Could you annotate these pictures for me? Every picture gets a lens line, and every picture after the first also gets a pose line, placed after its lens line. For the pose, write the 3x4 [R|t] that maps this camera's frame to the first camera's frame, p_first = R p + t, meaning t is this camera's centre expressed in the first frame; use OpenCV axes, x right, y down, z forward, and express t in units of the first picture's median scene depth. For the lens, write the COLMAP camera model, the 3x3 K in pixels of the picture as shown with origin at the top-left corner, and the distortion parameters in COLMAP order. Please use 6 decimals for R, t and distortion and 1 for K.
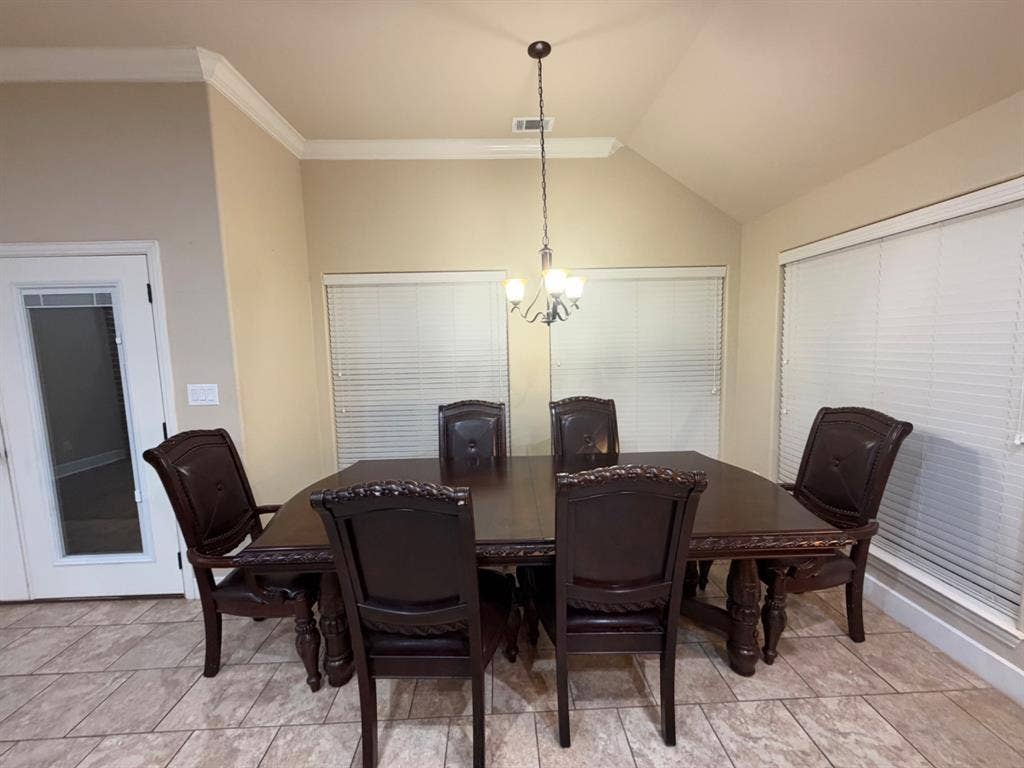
lens RADIAL K [[403.5, 0, 506.1], [0, 403.5, 387.6], [0, 0, 1]] dist [0.007463, -0.000433]
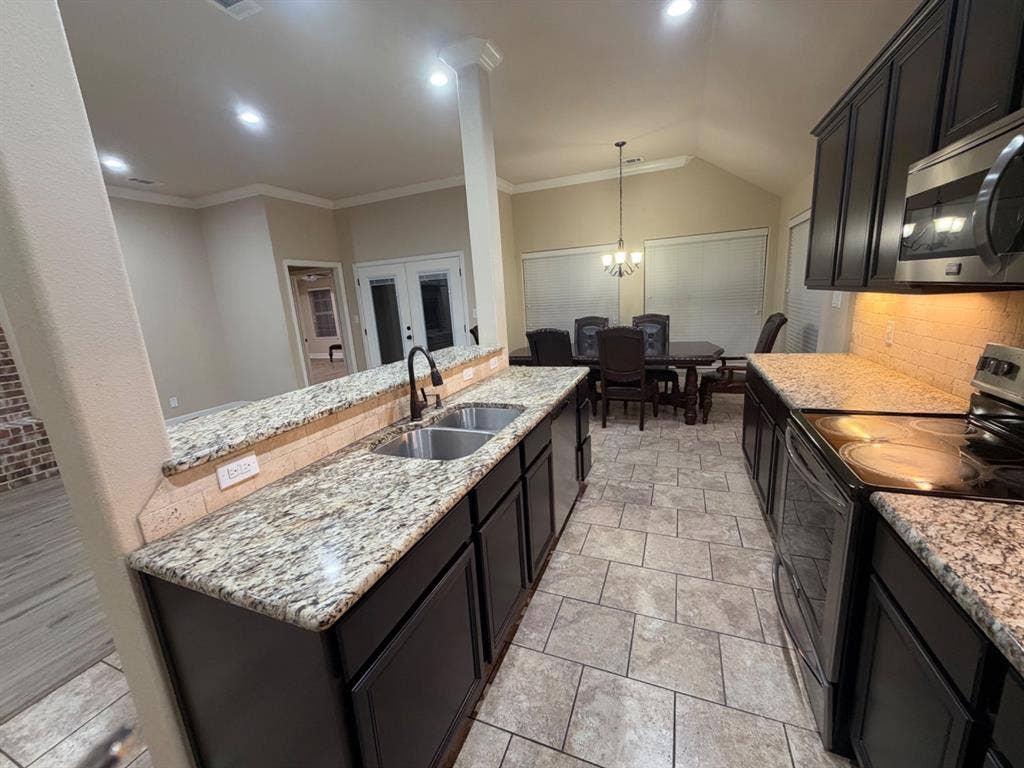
lens RADIAL K [[416.8, 0, 513.2], [0, 416.8, 387.7], [0, 0, 1]] dist [0.000200, -0.000040]
pose [[0.918264, 0.053143, -0.392386, 0.453257], [-0.002784, 0.991795, 0.127808, 0.139273], [0.395958, -0.116269, 0.910878, -1.250693]]
